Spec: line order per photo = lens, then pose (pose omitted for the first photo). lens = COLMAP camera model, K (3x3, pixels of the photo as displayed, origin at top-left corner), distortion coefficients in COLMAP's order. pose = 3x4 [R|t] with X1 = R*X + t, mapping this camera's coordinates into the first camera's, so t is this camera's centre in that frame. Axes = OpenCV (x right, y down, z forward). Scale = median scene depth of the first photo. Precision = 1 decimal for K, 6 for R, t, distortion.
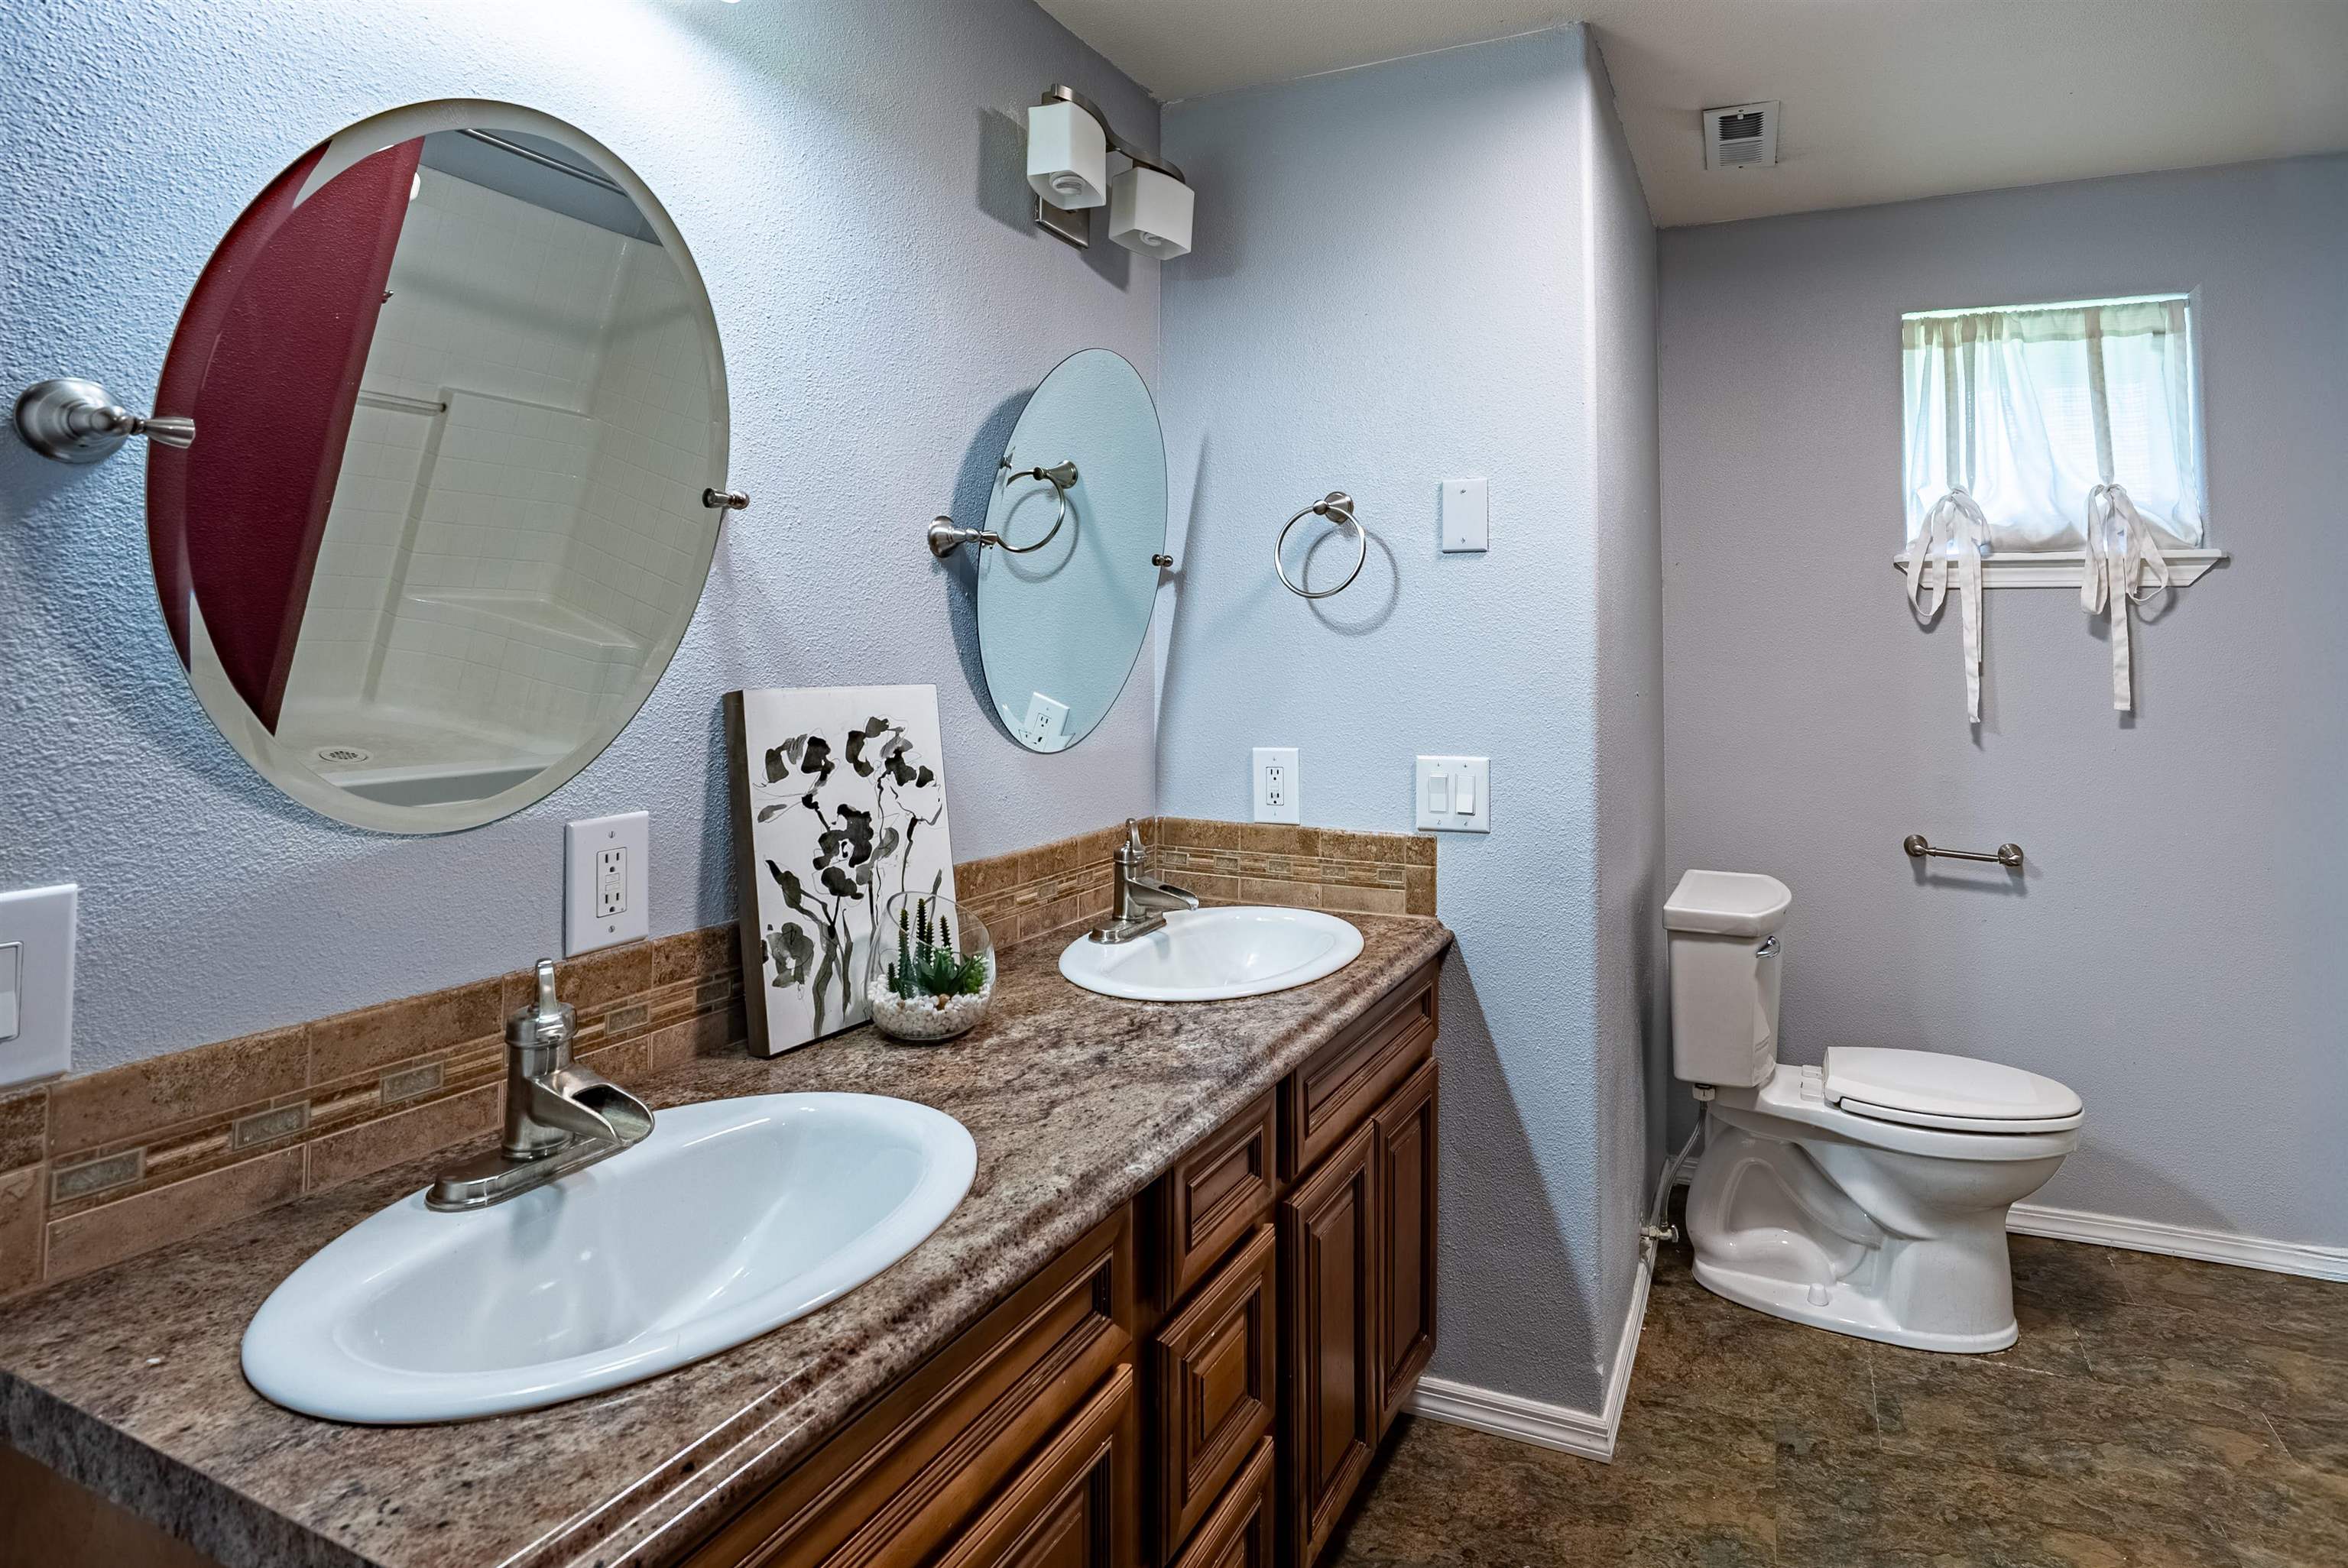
lens RADIAL K [[1149.2, 0, 1263.3], [0, 1149.2, 596.3], [0, 0, 1]] dist [-0.050366, 0.016396]
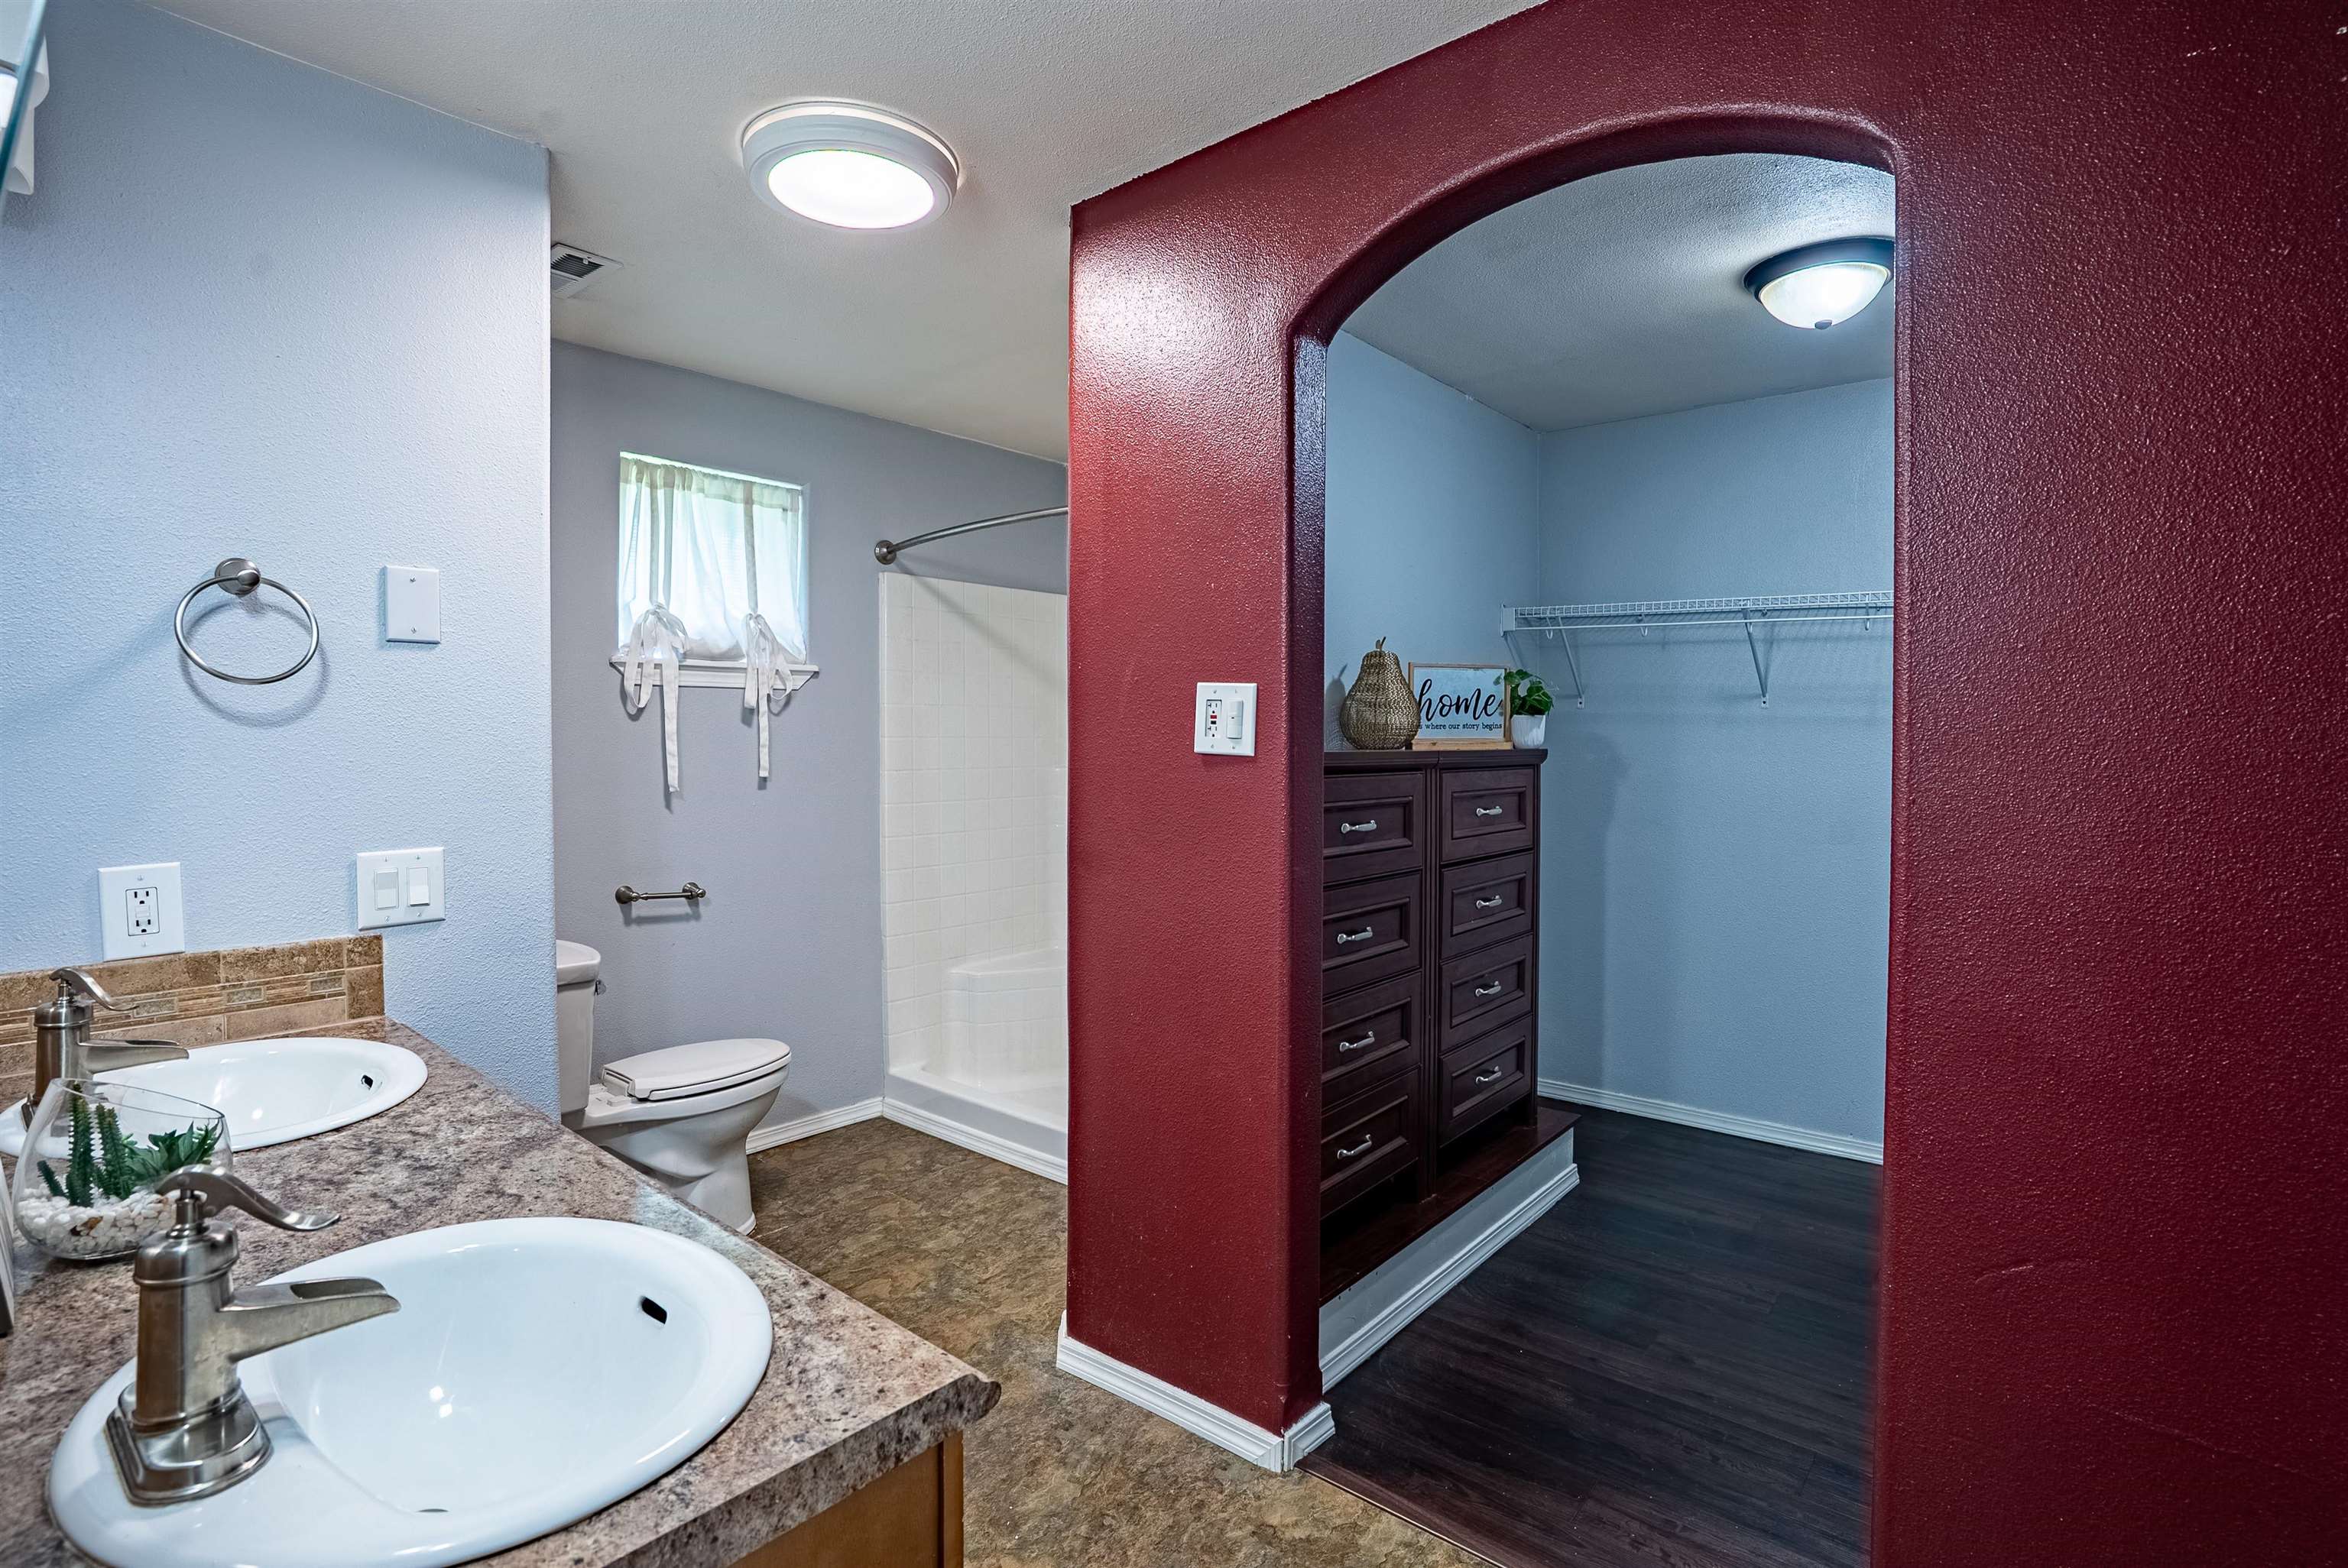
lens RADIAL K [[1149.2, 0, 1180.1], [0, 1149.2, 772.8], [0, 0, 1]] dist [-0.050366, 0.016396]
pose [[0.322300, -0.040150, 0.945786, -0.418087], [-0.044325, 0.997364, 0.057444, -0.008872], [-0.945599, -0.060436, 0.319671, 0.049131]]
